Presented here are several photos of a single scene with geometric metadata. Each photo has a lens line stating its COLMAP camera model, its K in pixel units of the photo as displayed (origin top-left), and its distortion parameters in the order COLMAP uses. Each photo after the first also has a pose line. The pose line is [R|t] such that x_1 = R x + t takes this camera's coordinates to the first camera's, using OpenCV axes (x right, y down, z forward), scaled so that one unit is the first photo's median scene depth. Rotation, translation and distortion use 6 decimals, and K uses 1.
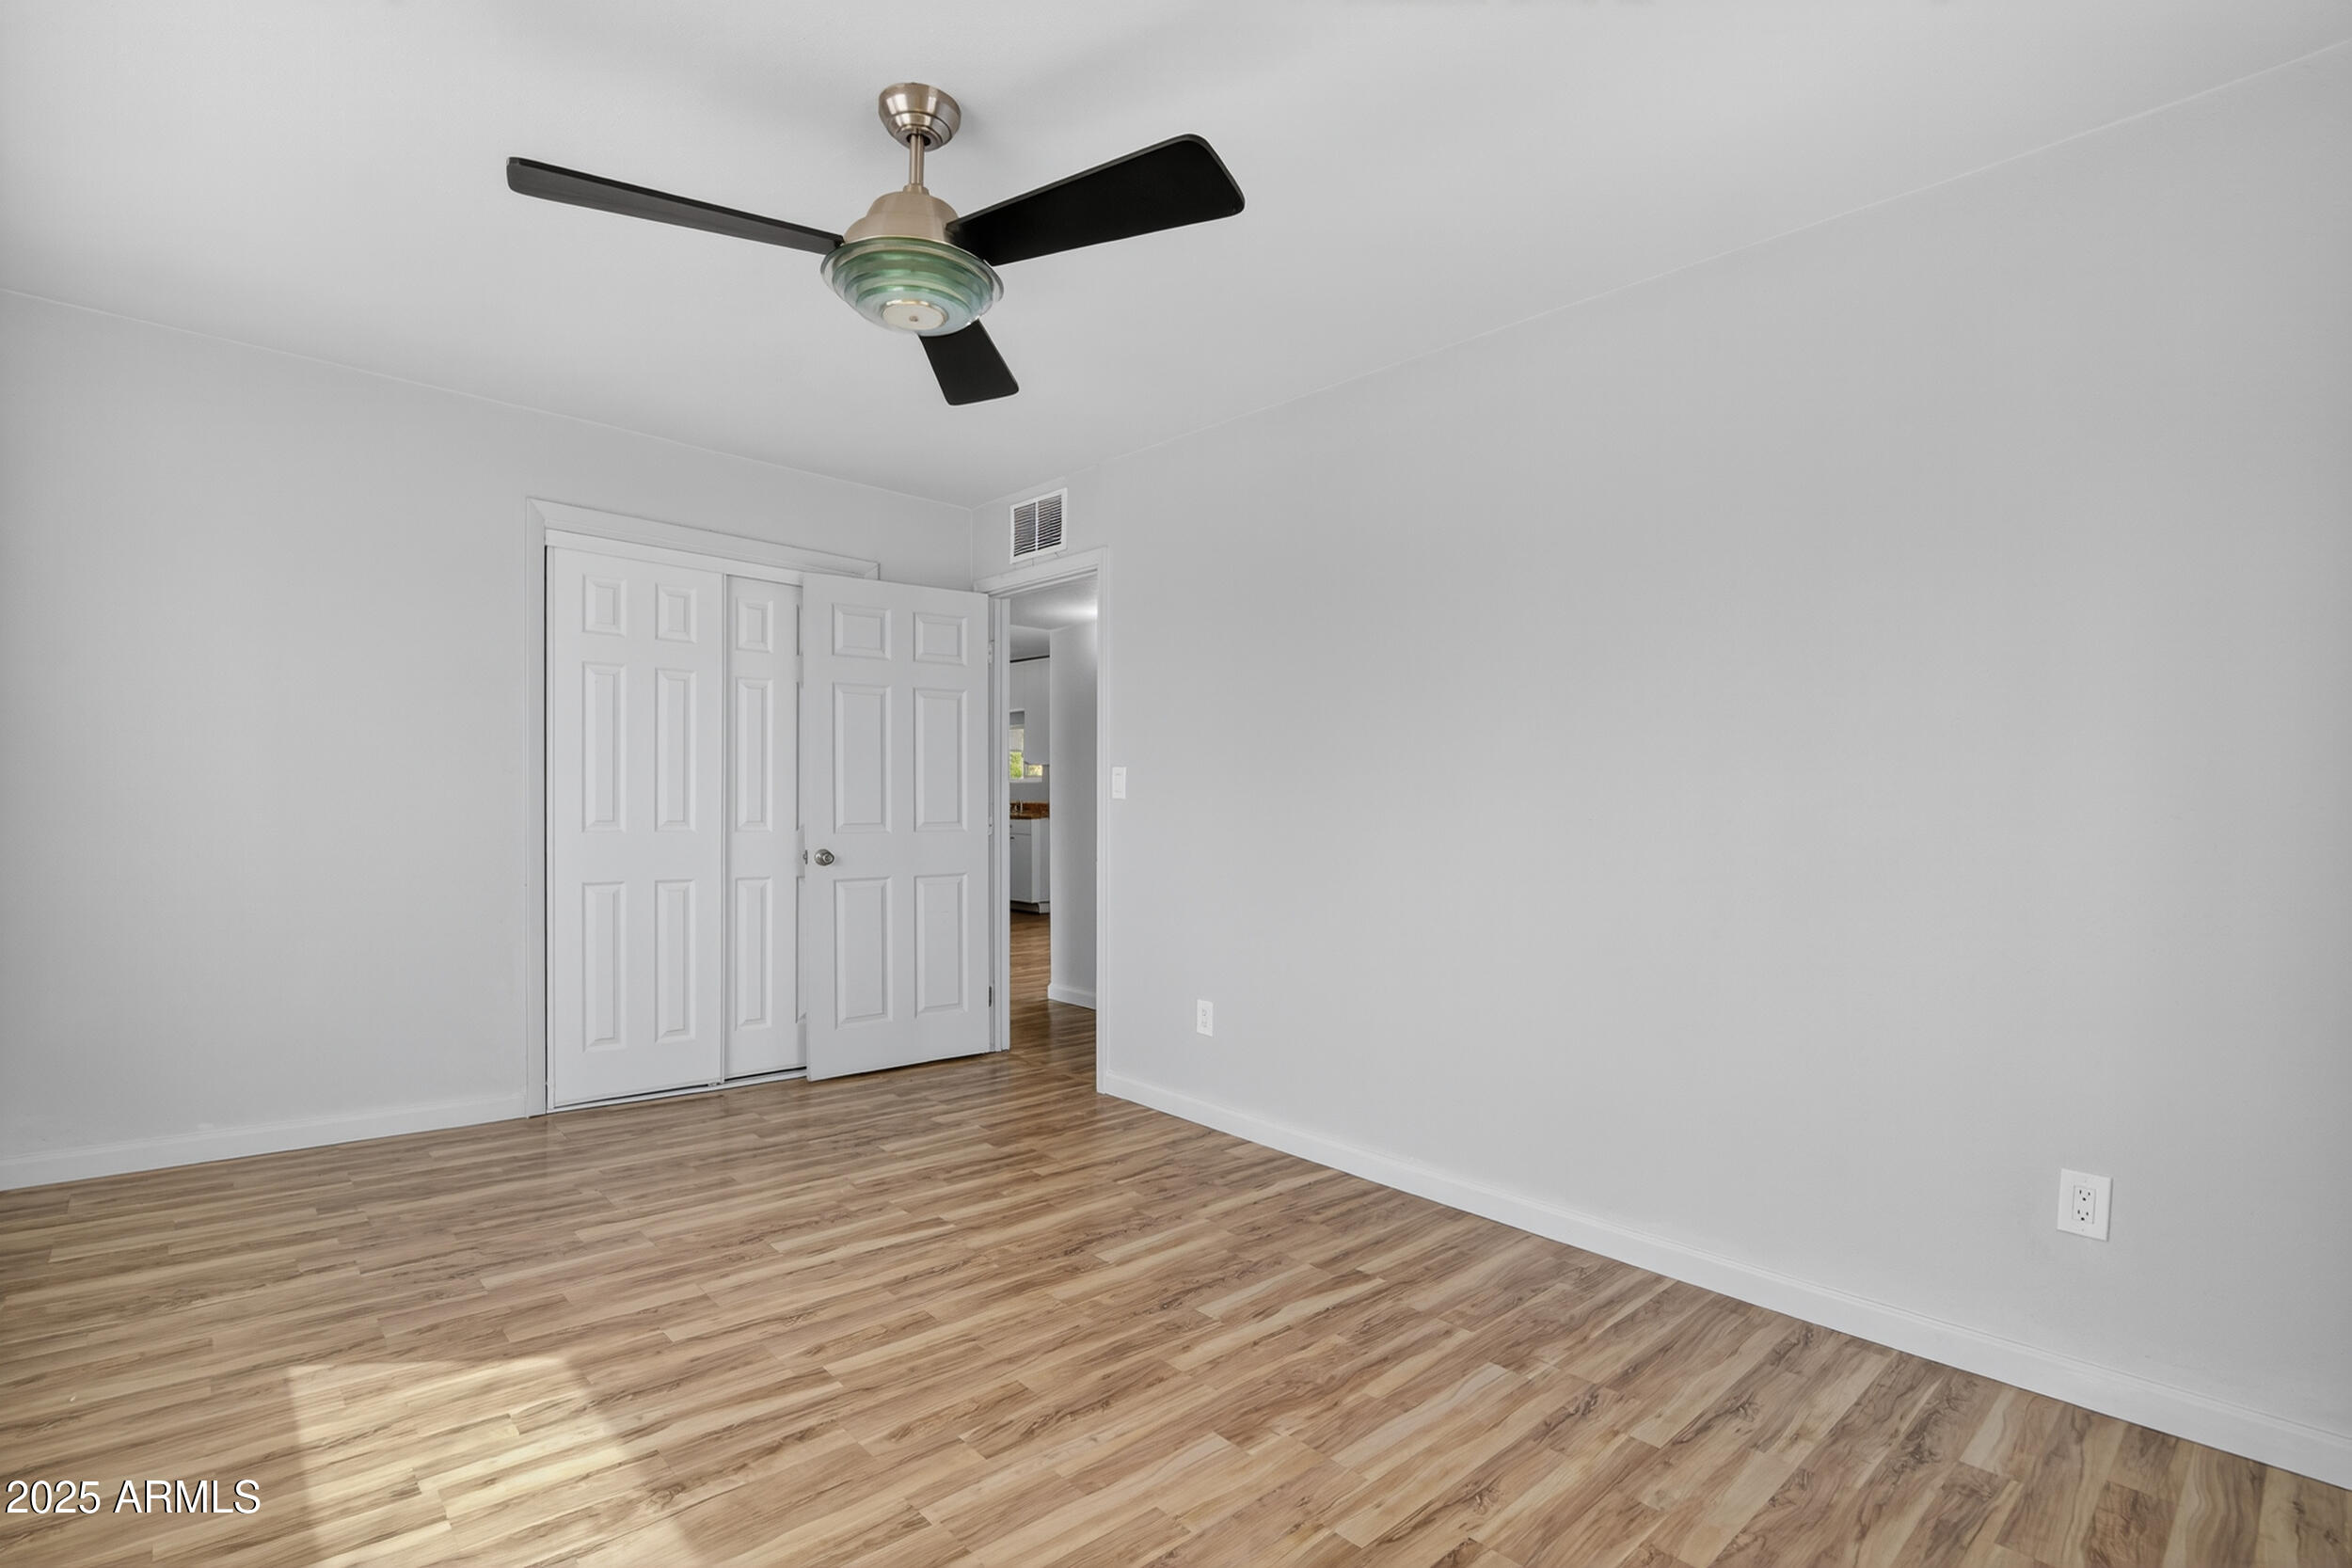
lens RADIAL K [[1102.0, 0, 1161.7], [0, 1102.0, 814.2], [0, 0, 1]] dist [-0.037968, 0.006832]
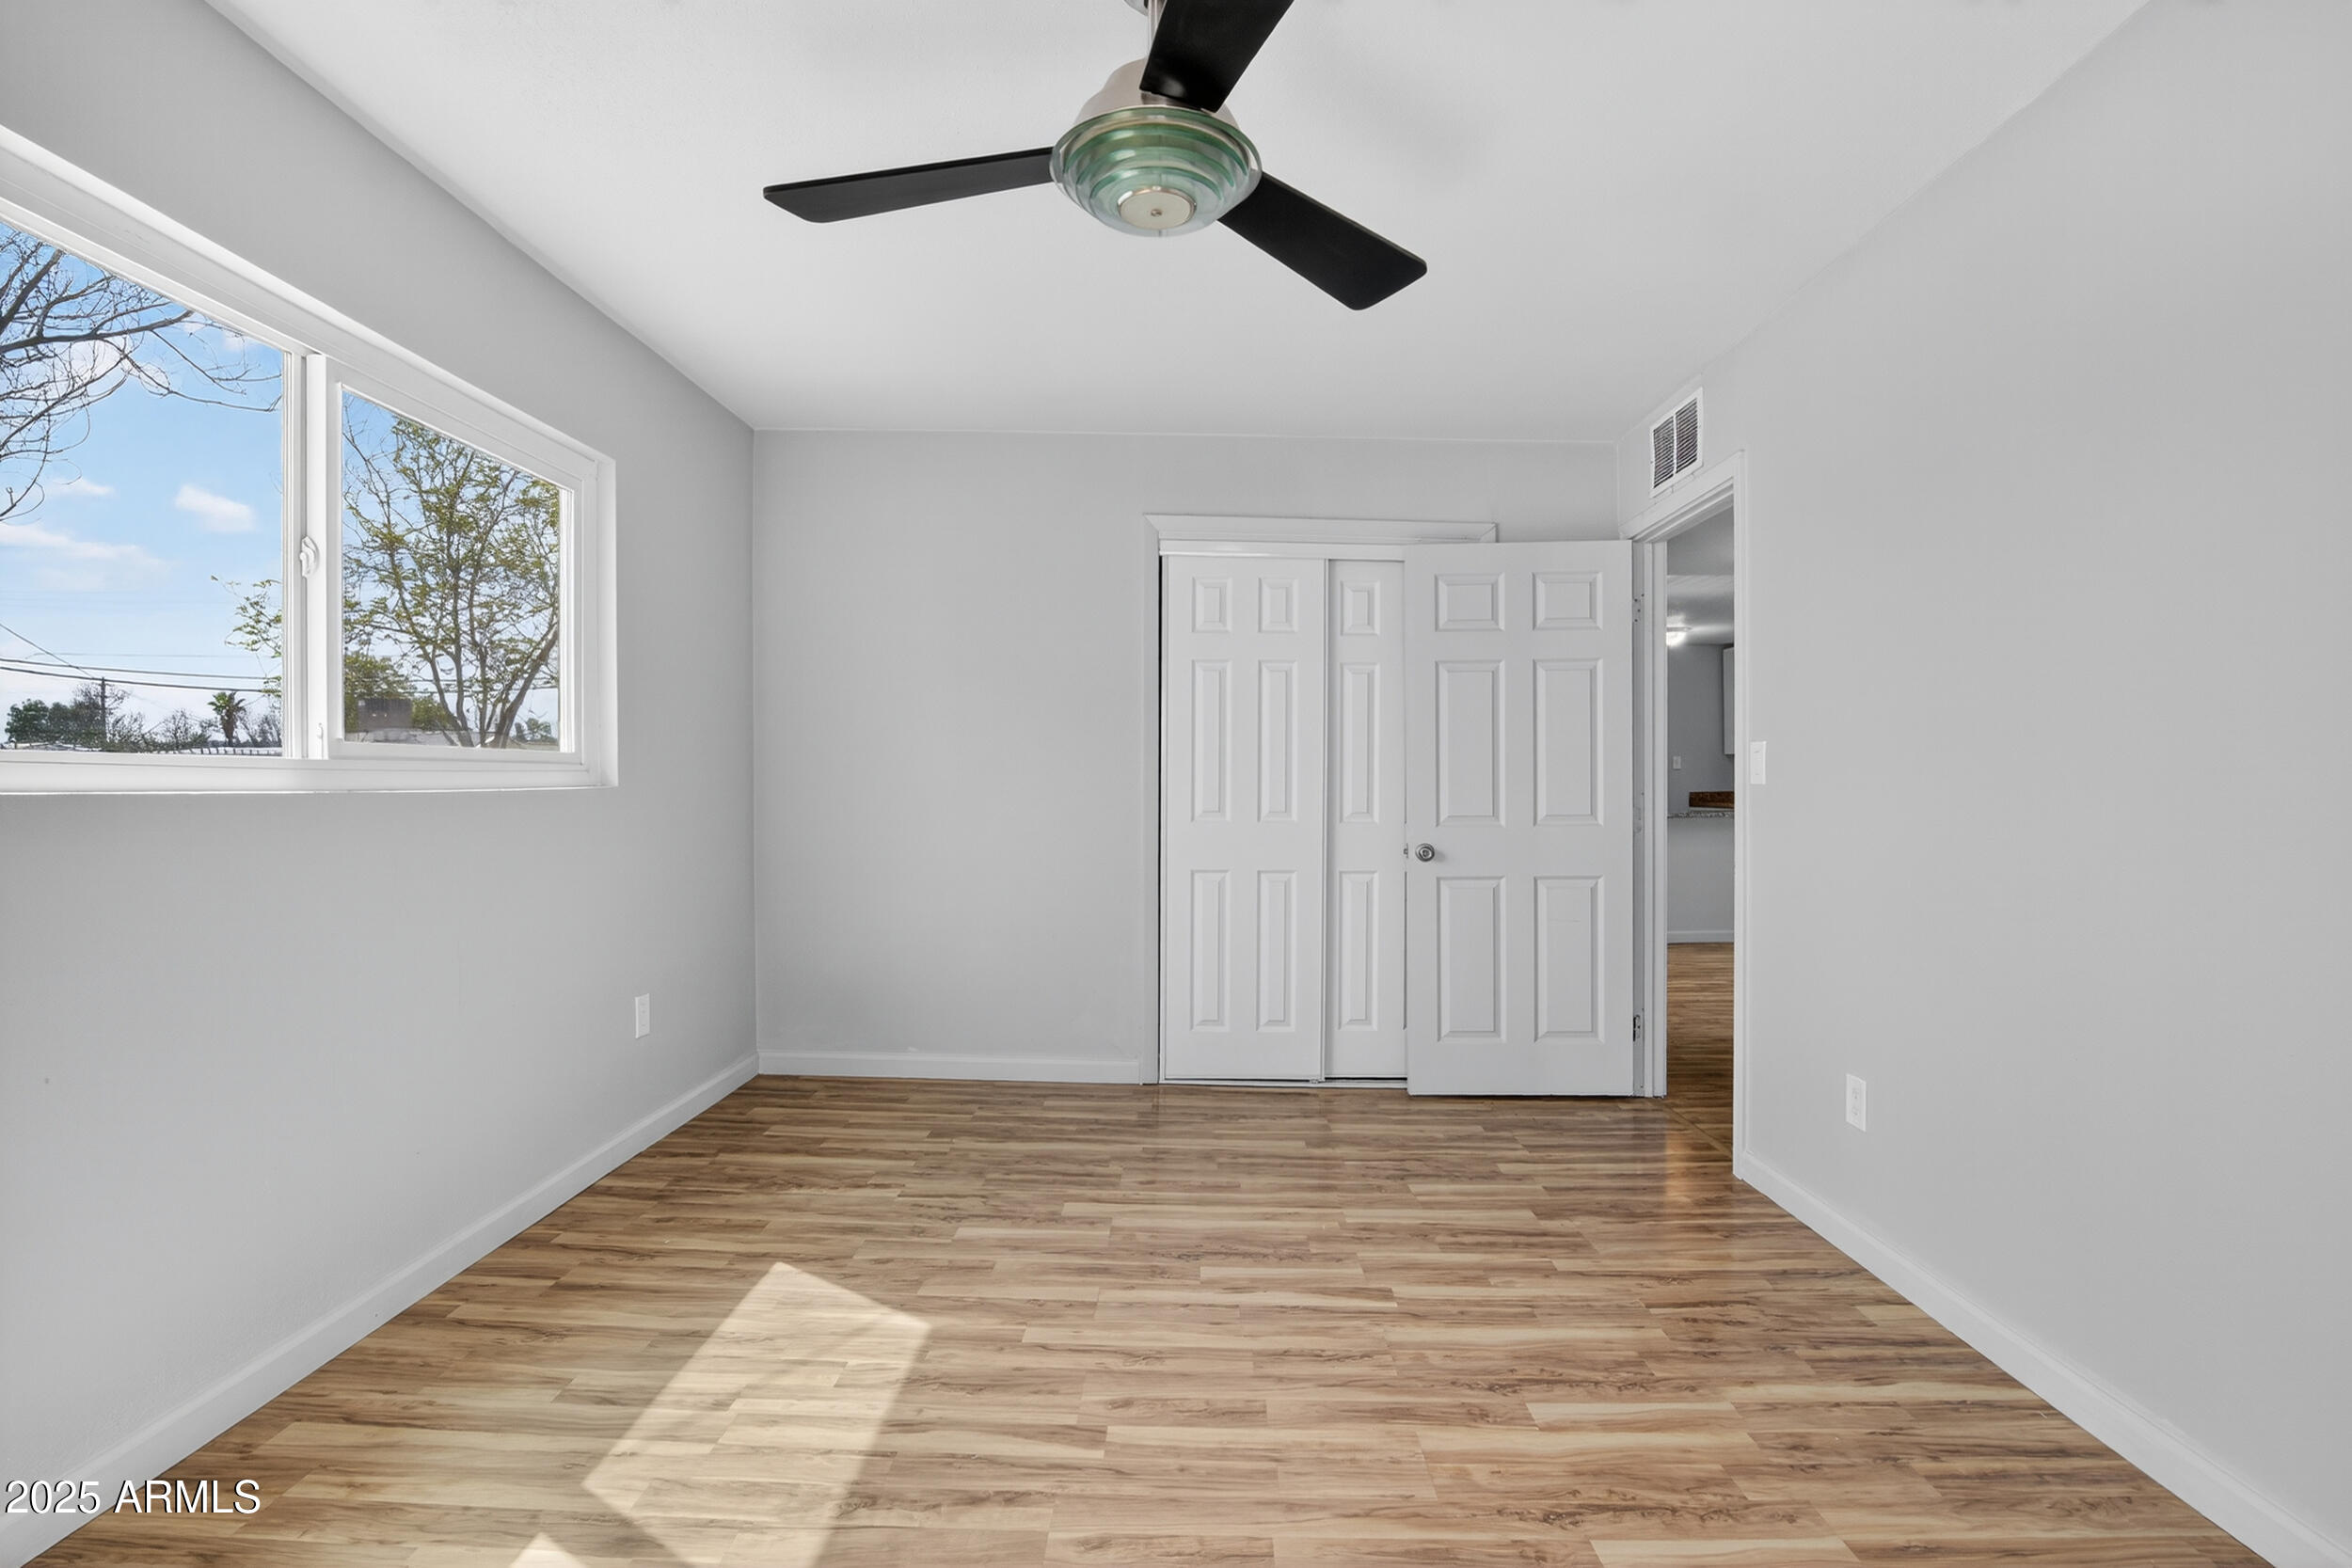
lens RADIAL K [[1102.0, 0, 1186.1], [0, 1102.0, 794.4], [0, 0, 1]] dist [-0.037968, 0.006832]
pose [[0.736662, -0.005017, -0.676243, 0.288013], [-0.003383, 0.999933, -0.011104, 0.002774], [0.676253, 0.010468, 0.736595, 0.328812]]
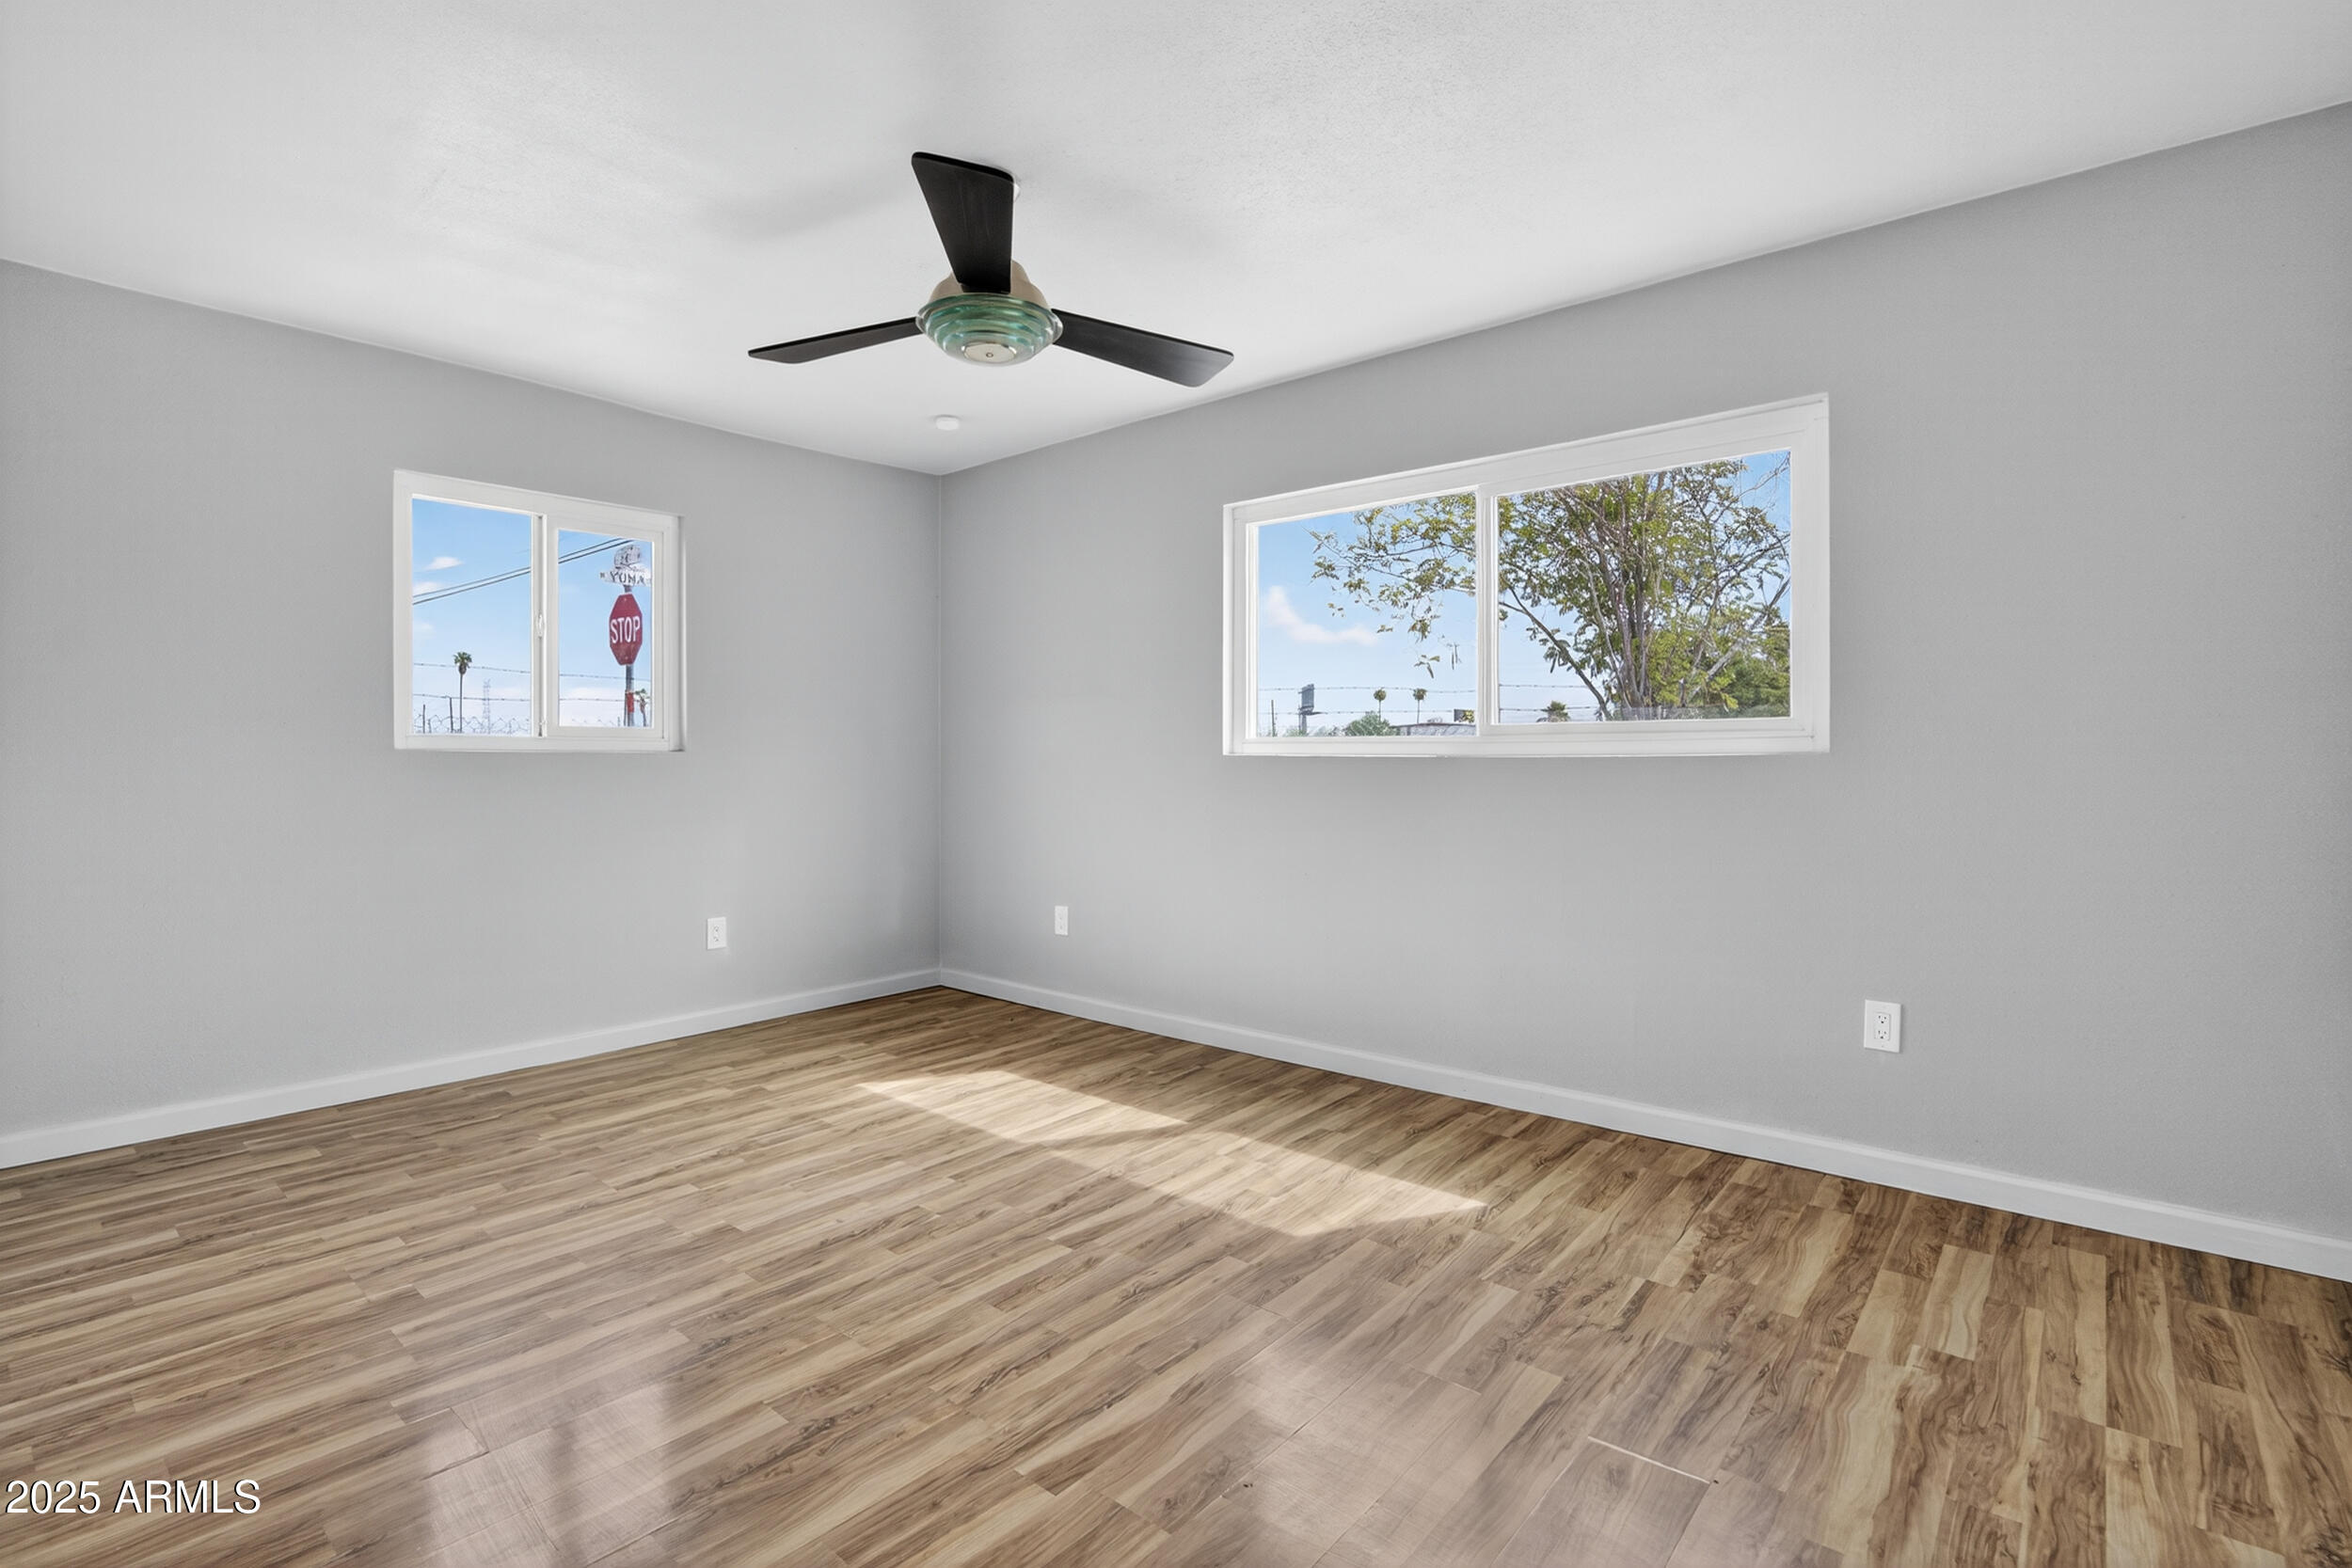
lens RADIAL K [[1102.0, 0, 1175.6], [0, 1102.0, 778.2], [0, 0, 1]] dist [-0.037968, 0.006832]
pose [[-0.990636, -0.009607, -0.136195, -0.218918], [-0.014383, 0.999314, 0.034125, -0.020878], [0.135773, 0.035764, -0.990094, 1.815341]]
